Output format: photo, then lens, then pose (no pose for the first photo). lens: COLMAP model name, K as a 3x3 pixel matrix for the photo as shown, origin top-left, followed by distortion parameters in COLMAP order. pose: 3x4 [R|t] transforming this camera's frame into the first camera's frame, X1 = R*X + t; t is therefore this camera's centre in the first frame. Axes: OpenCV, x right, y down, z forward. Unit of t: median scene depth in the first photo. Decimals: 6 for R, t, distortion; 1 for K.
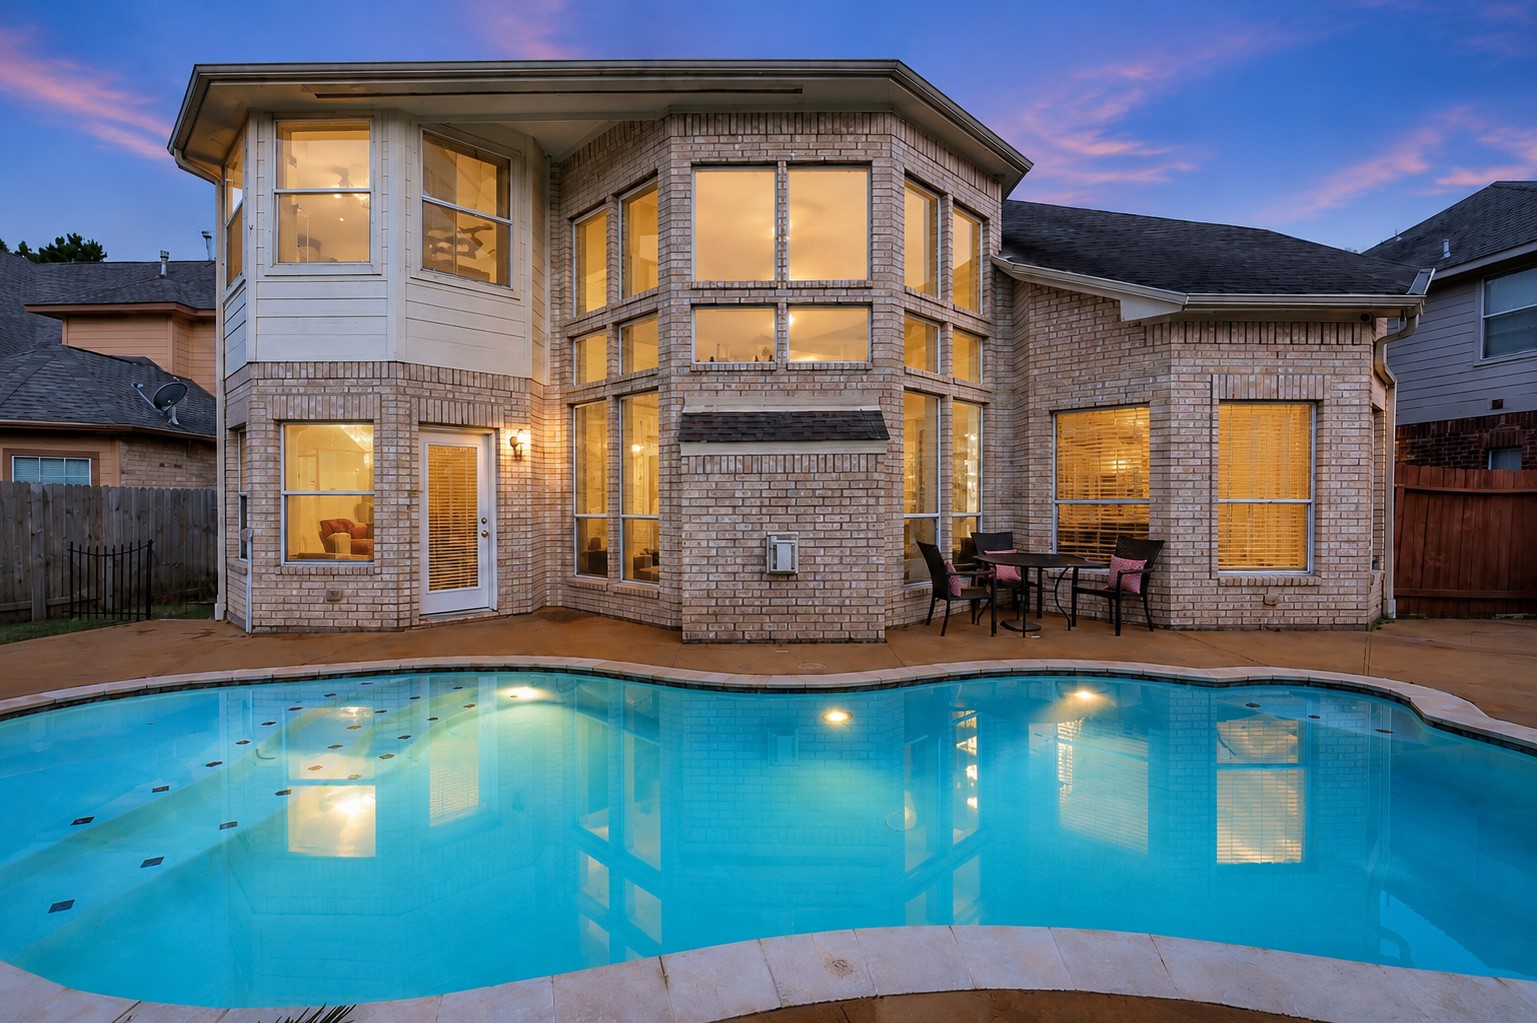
lens RADIAL K [[707.6, 0, 765.0], [0, 707.6, 540.6], [0, 0, 1]] dist [-0.024904, 0.008621]
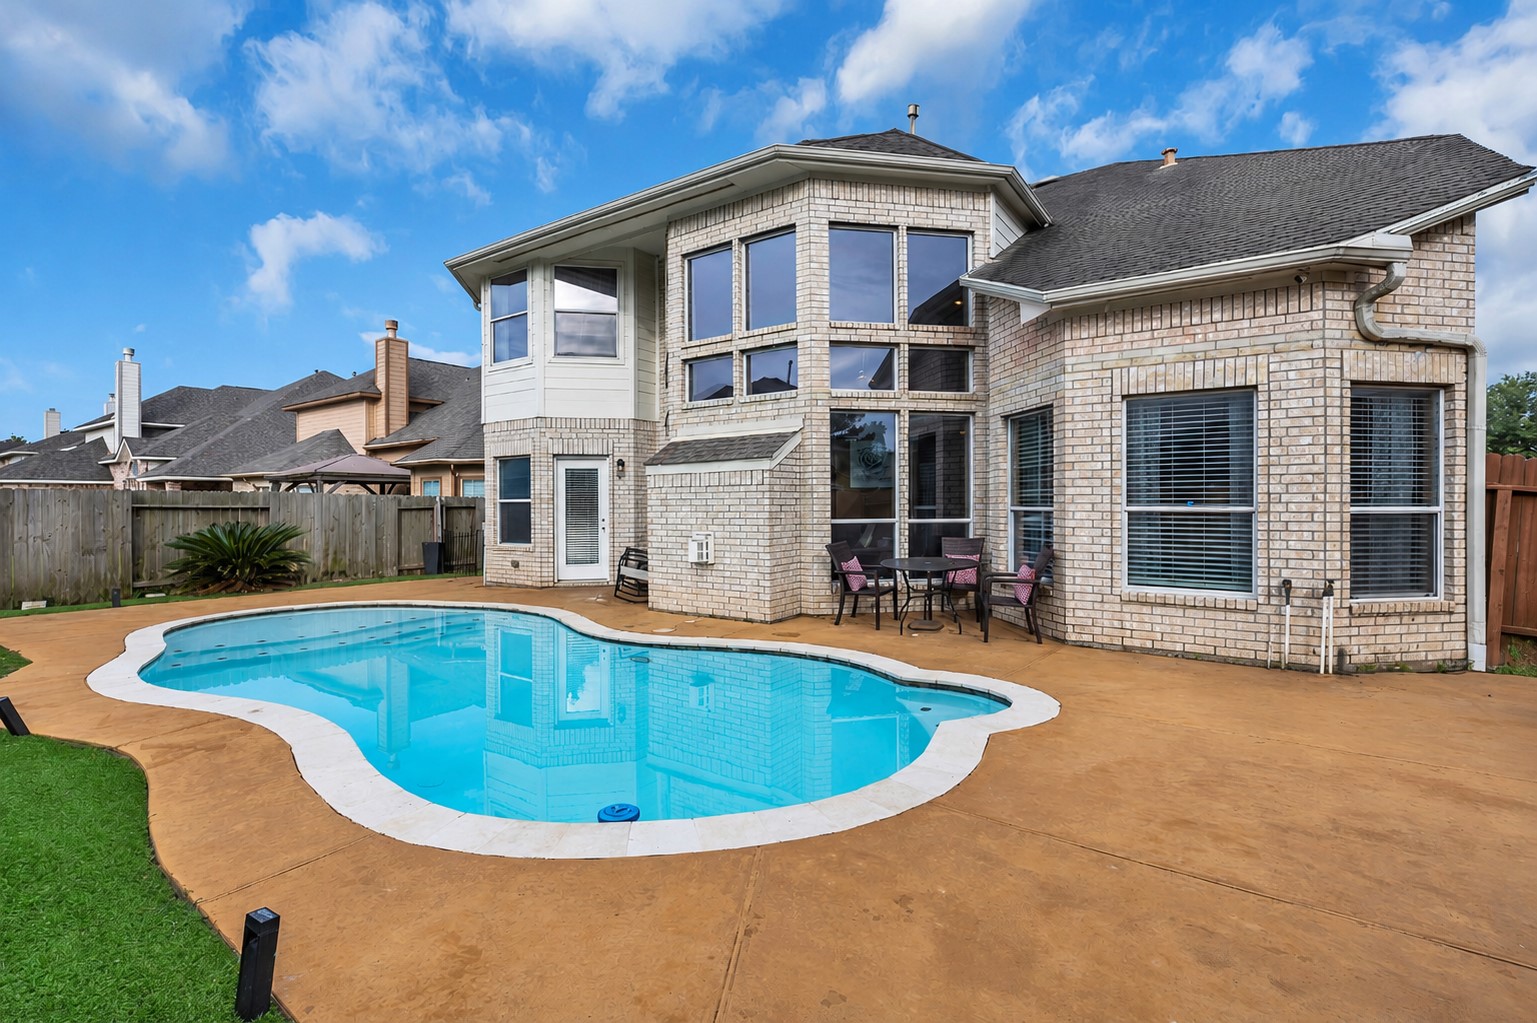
lens RADIAL K [[707.6, 0, 765.0], [0, 707.6, 540.6], [0, 0, 1]] dist [-0.024904, 0.008621]
pose [[0.818691, 0.028854, -0.573509, 0.791948], [-0.029647, 0.999529, 0.007966, -0.007962], [0.573469, 0.010481, 0.819160, -0.004587]]
